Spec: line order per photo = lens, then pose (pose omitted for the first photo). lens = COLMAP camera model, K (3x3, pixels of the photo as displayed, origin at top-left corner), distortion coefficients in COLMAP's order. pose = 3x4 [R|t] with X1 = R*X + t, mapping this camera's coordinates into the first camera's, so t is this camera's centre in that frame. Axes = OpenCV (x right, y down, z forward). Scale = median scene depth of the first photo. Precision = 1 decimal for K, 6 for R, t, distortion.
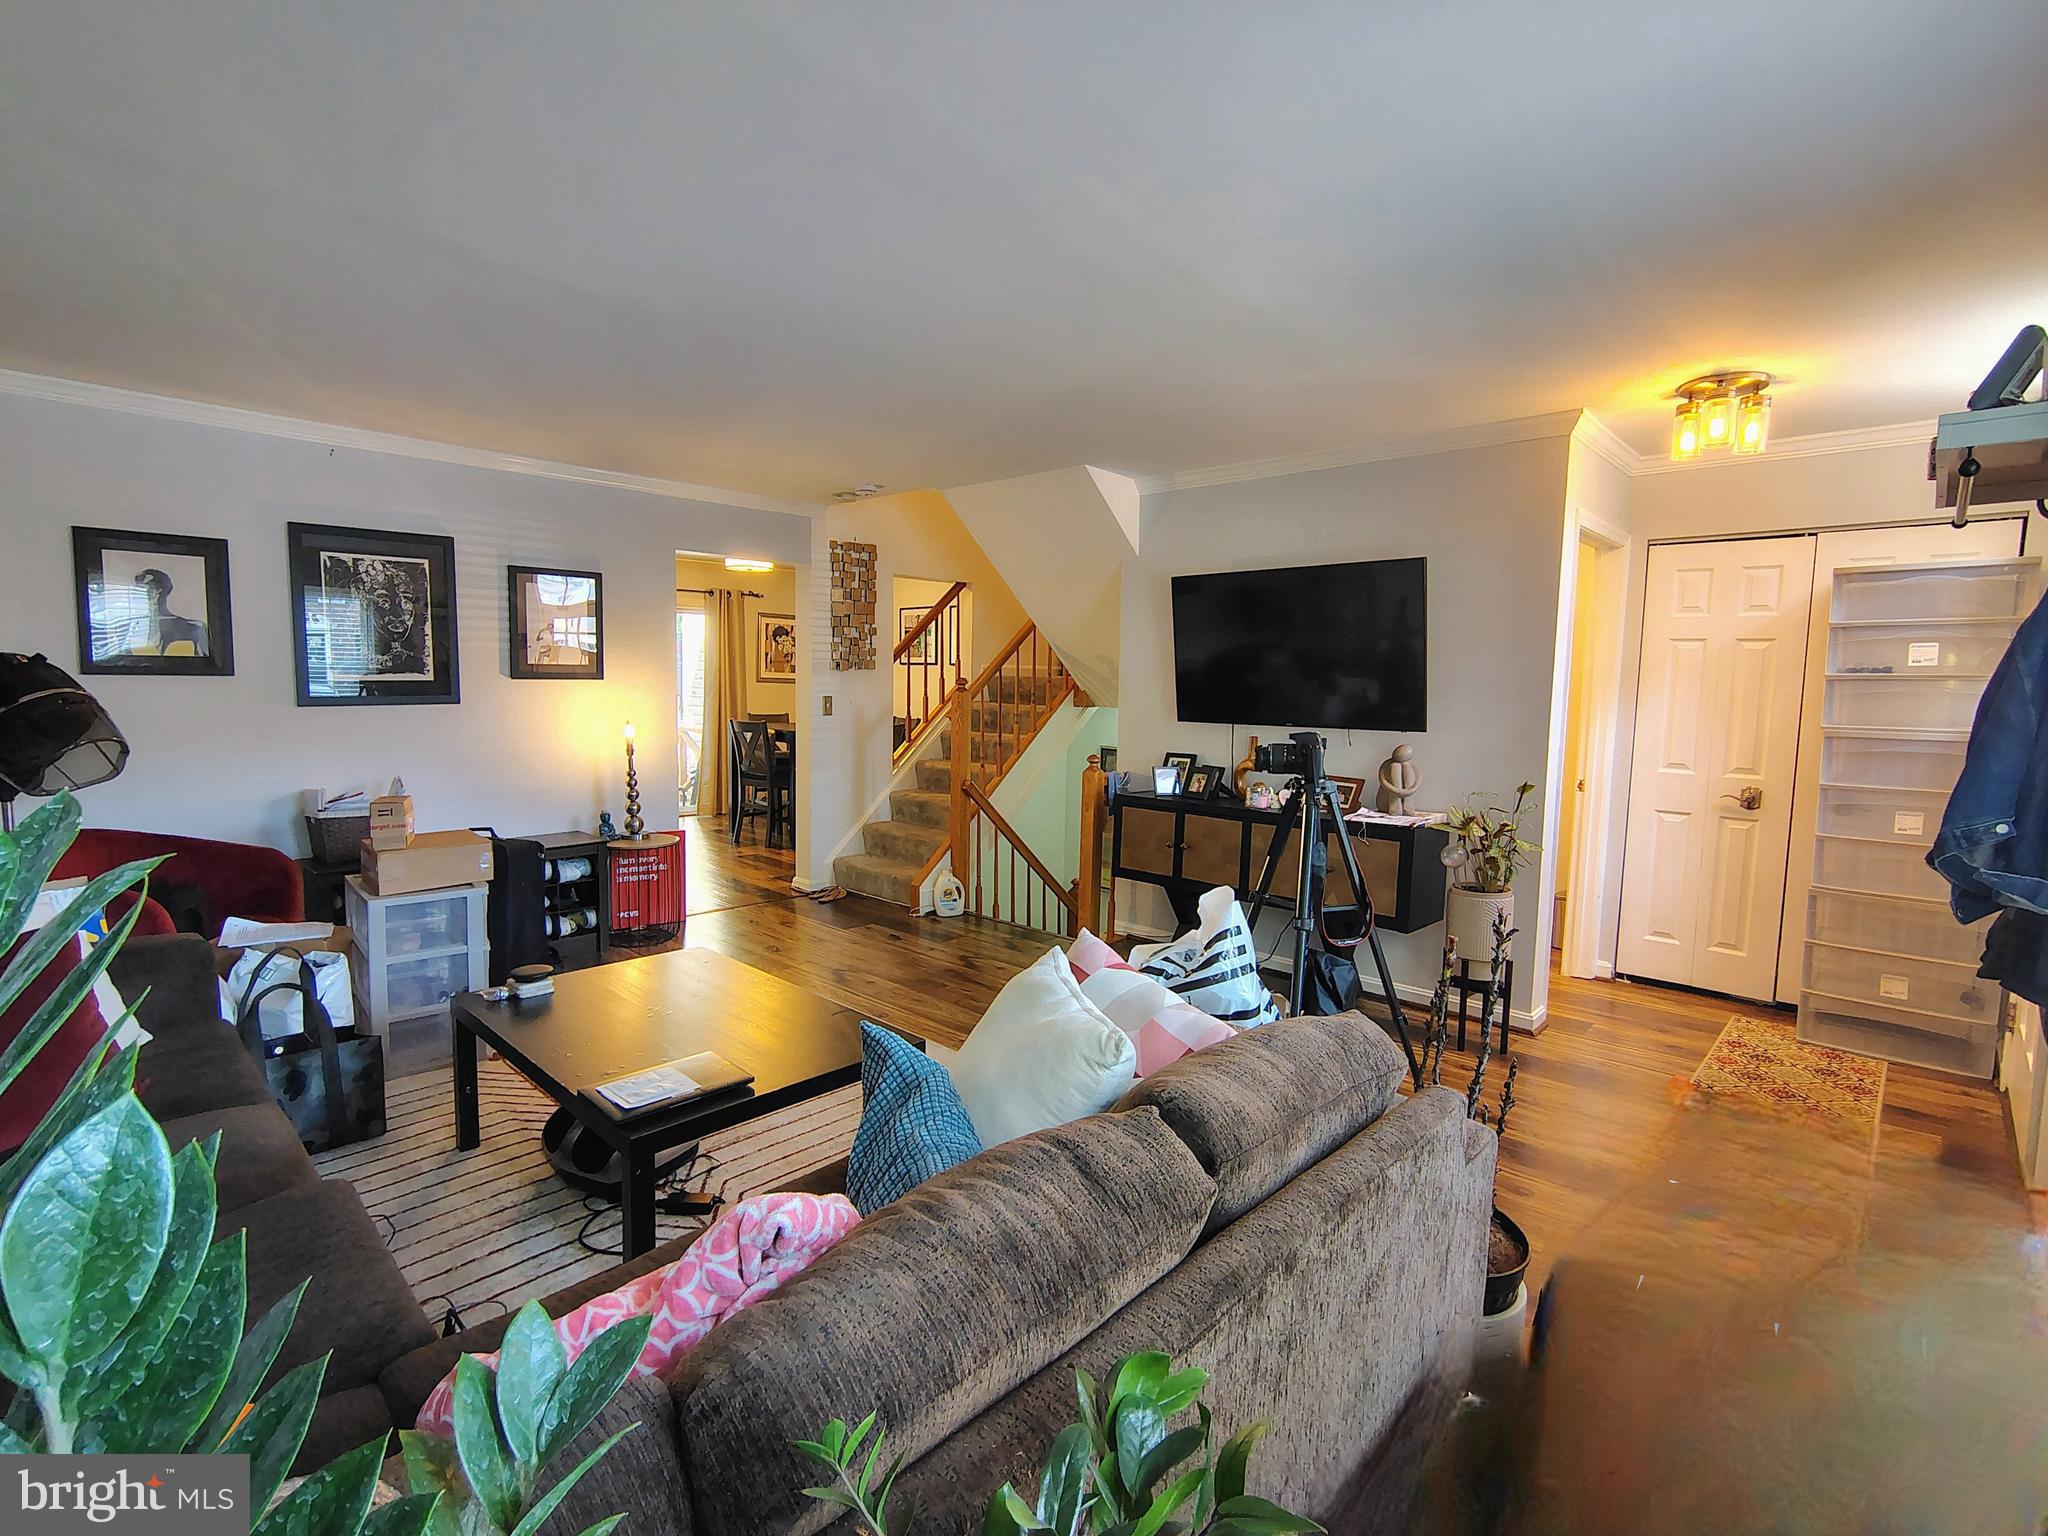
lens RADIAL K [[961.4, 0, 1015.4], [0, 961.4, 763.9], [0, 0, 1]] dist [-0.019796, -0.000540]
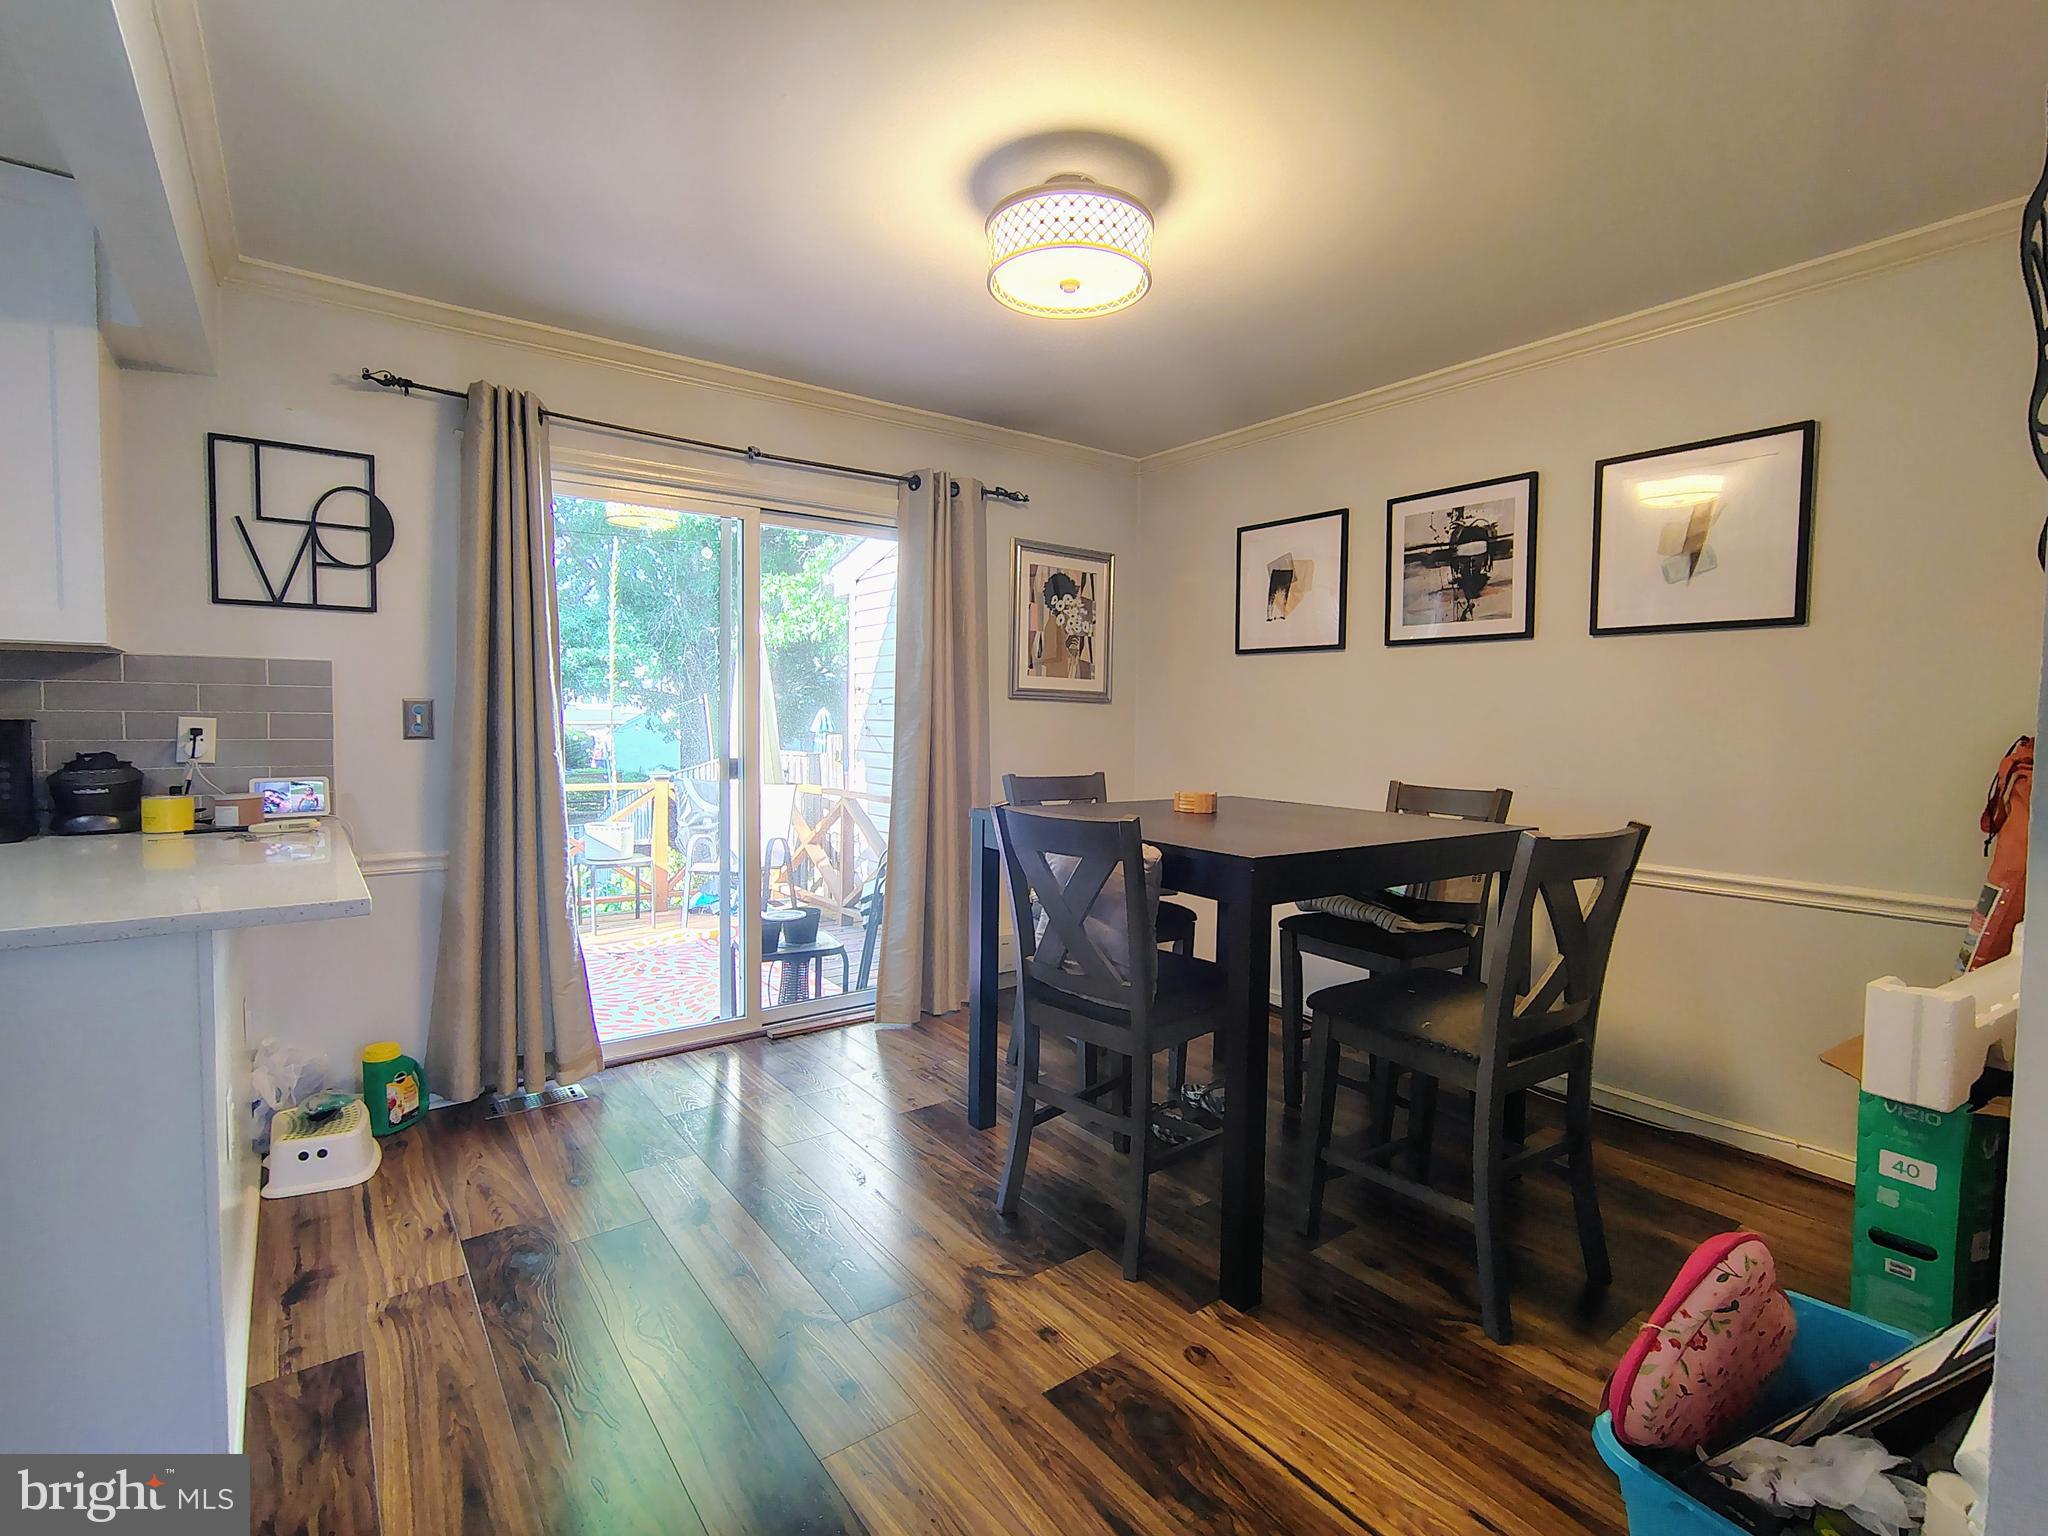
lens RADIAL K [[961.4, 0, 1035.7], [0, 961.4, 760.1], [0, 0, 1]] dist [-0.019796, -0.000540]
pose [[0.992840, 0.003432, -0.119403, -0.205562], [-0.007635, 0.999366, -0.034766, -0.042879], [0.119208, 0.035429, 0.992237, 0.571738]]
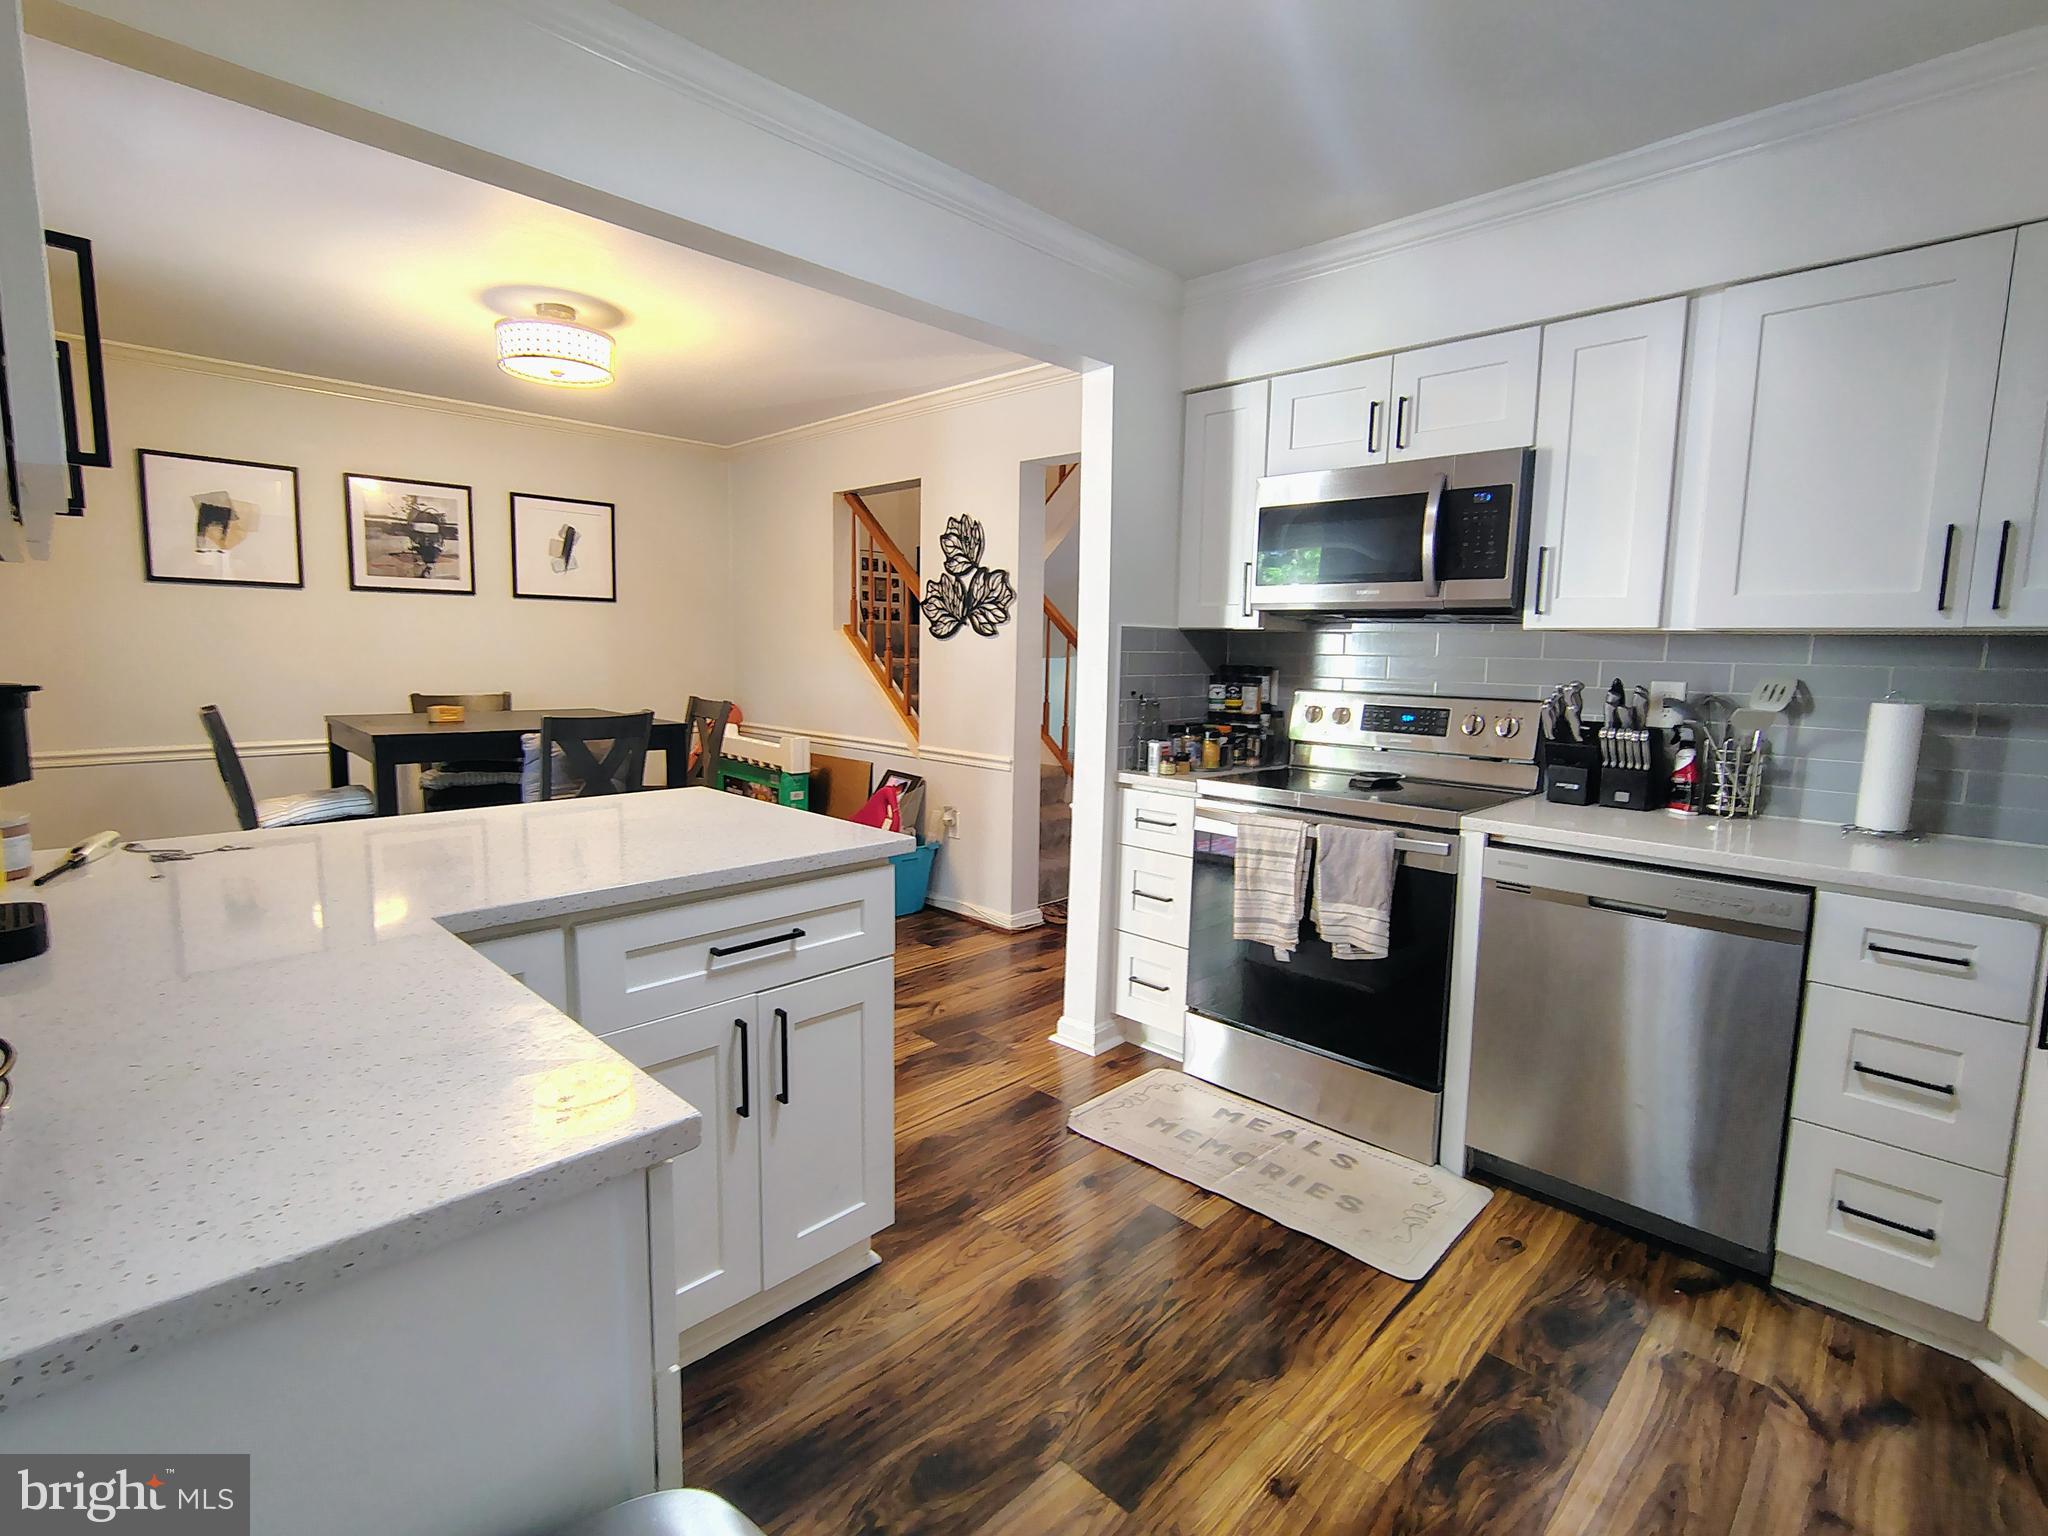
lens RADIAL K [[961.4, 0, 1034.8], [0, 961.4, 763.3], [0, 0, 1]] dist [-0.019796, -0.000540]
pose [[-0.003242, -0.134711, 0.990880, -0.560289], [0.054807, 0.989372, 0.134685, -0.059531], [-0.998492, 0.054744, 0.004175, 0.617390]]
